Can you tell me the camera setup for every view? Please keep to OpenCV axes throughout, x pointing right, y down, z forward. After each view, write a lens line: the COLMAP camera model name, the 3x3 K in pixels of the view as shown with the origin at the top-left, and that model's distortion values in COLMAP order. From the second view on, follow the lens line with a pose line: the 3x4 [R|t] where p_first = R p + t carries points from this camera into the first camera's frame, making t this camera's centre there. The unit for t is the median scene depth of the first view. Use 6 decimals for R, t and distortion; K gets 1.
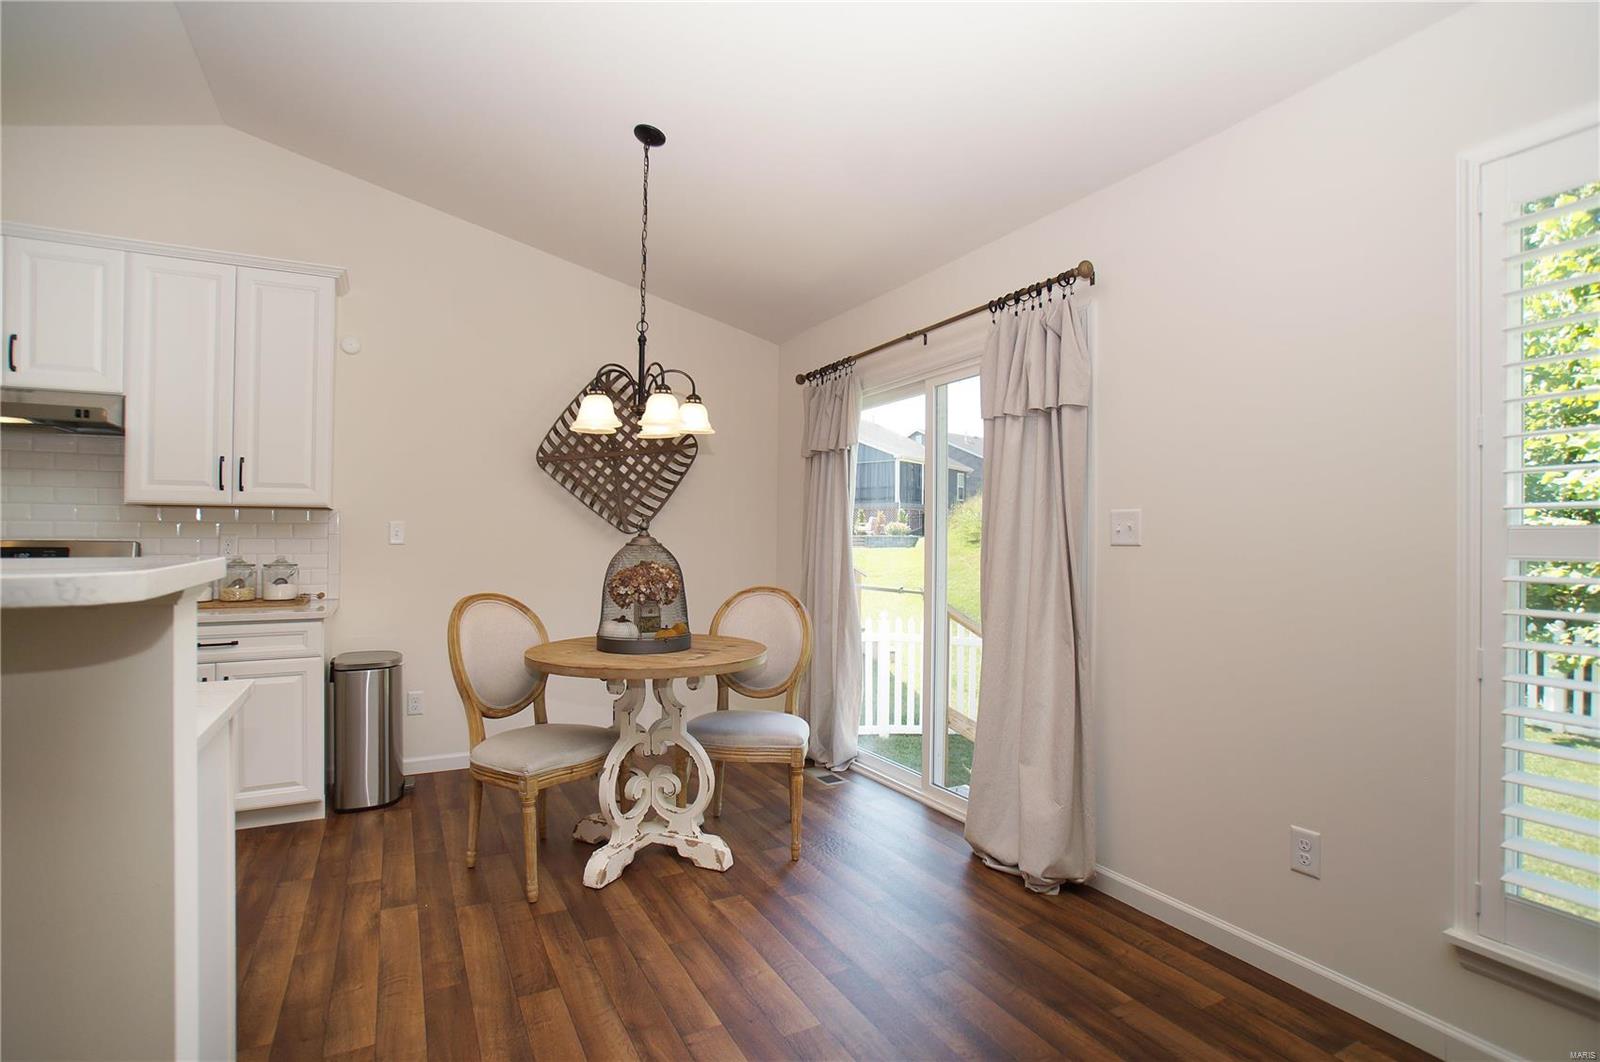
lens RADIAL K [[773.4, 0, 781.8], [0, 773.4, 546.8], [0, 0, 1]] dist [-0.054515, 0.024473]
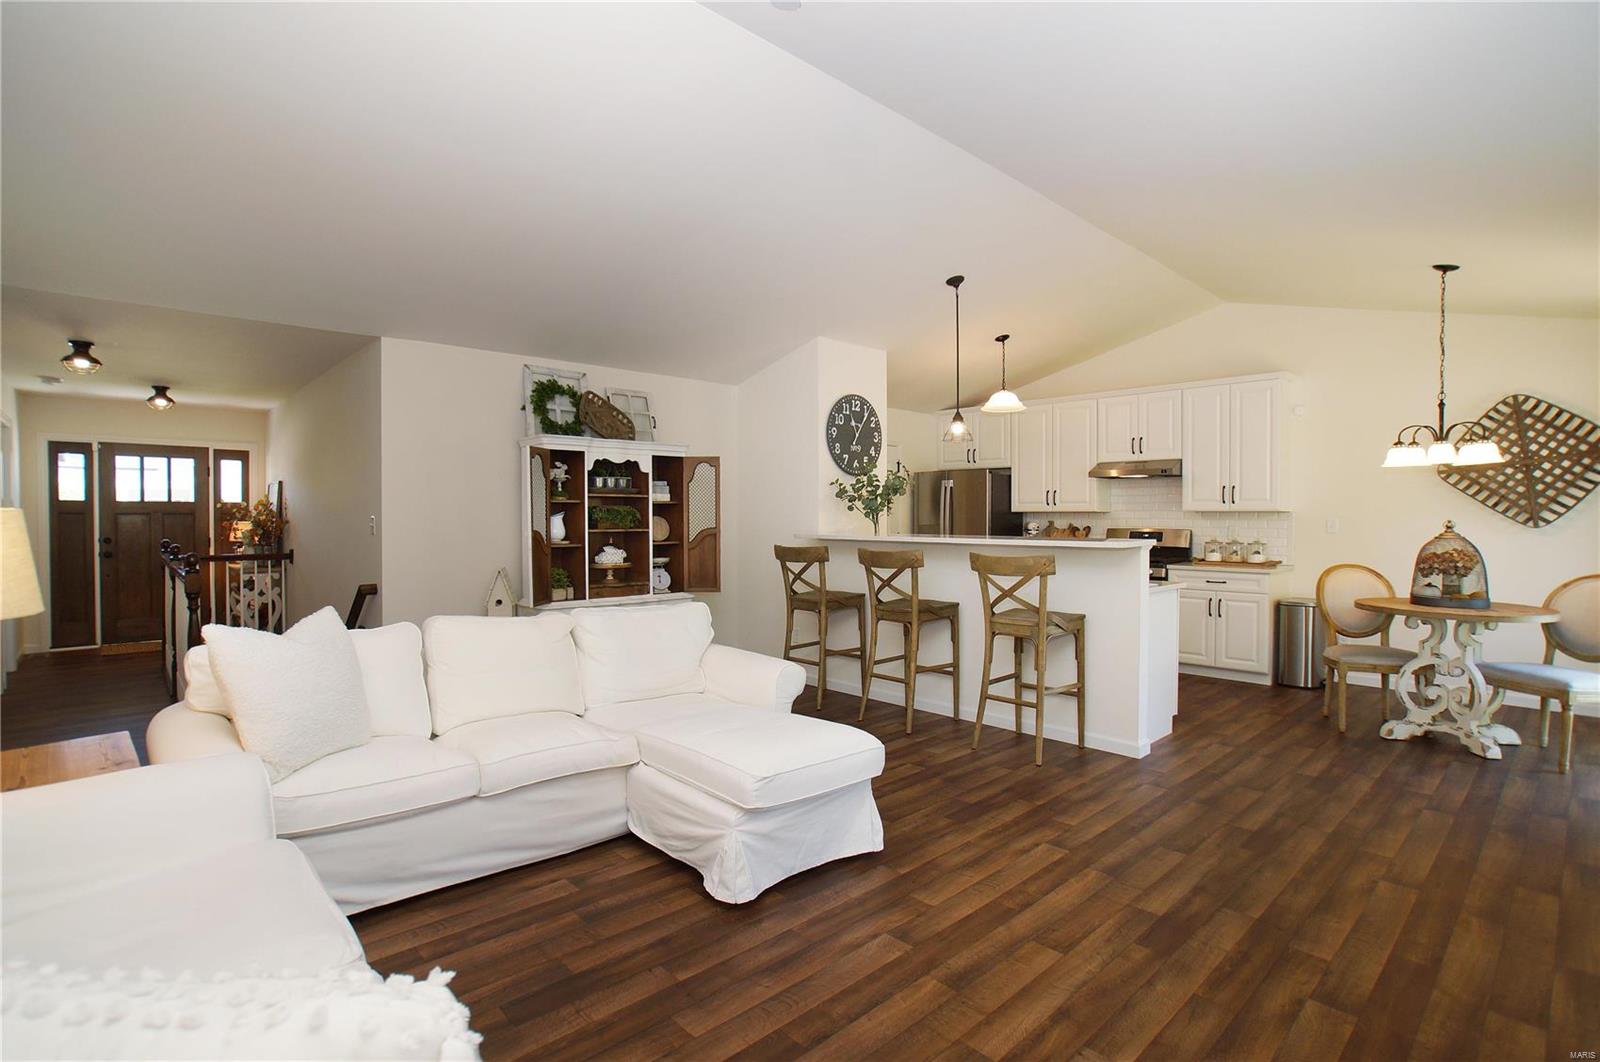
lens RADIAL K [[734.1, 0, 796.9], [0, 734.1, 518.1], [0, 0, 1]] dist [-0.004004, 0.000326]
pose [[0.273990, -0.001887, -0.961731, 0.613032], [-0.007973, 0.999959, -0.004233, -0.017781], [0.961699, 0.008828, 0.273964, -0.451227]]
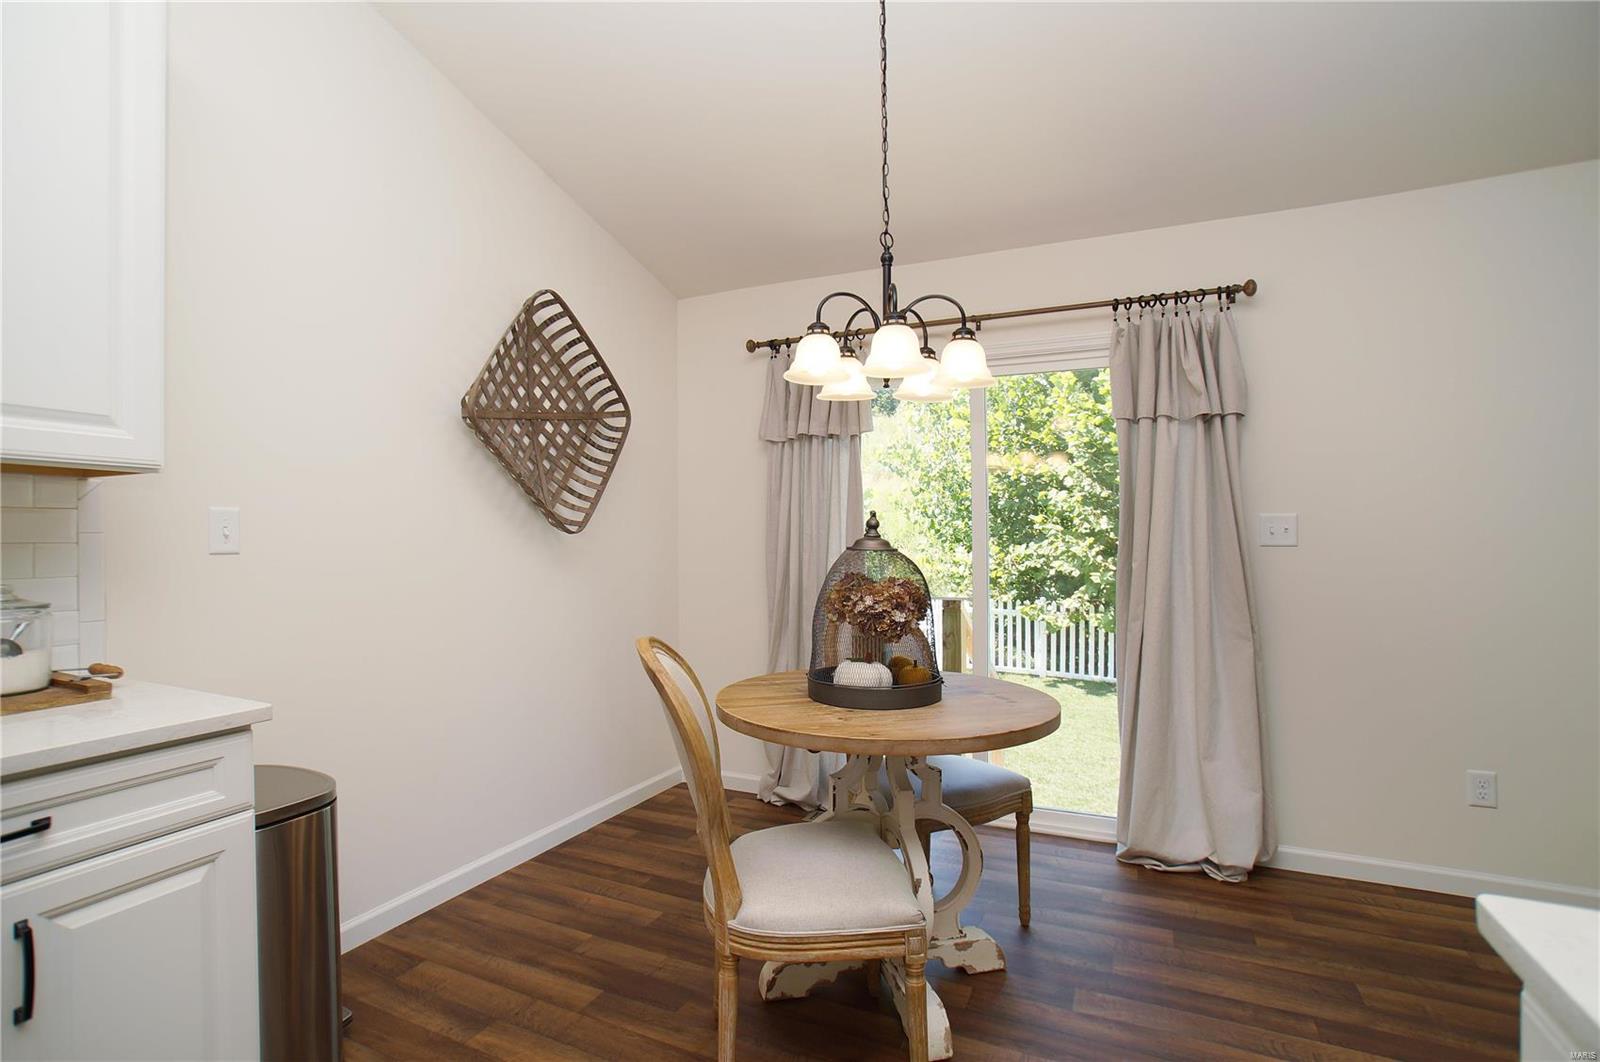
lens RADIAL K [[773.4, 0, 781.8], [0, 773.4, 546.8], [0, 0, 1]] dist [-0.054515, 0.024473]
pose [[0.787725, -0.008838, 0.615963, -0.486847], [0.009851, 0.999950, 0.001749, -0.005494], [-0.615948, 0.004691, 0.787773, 0.360053]]
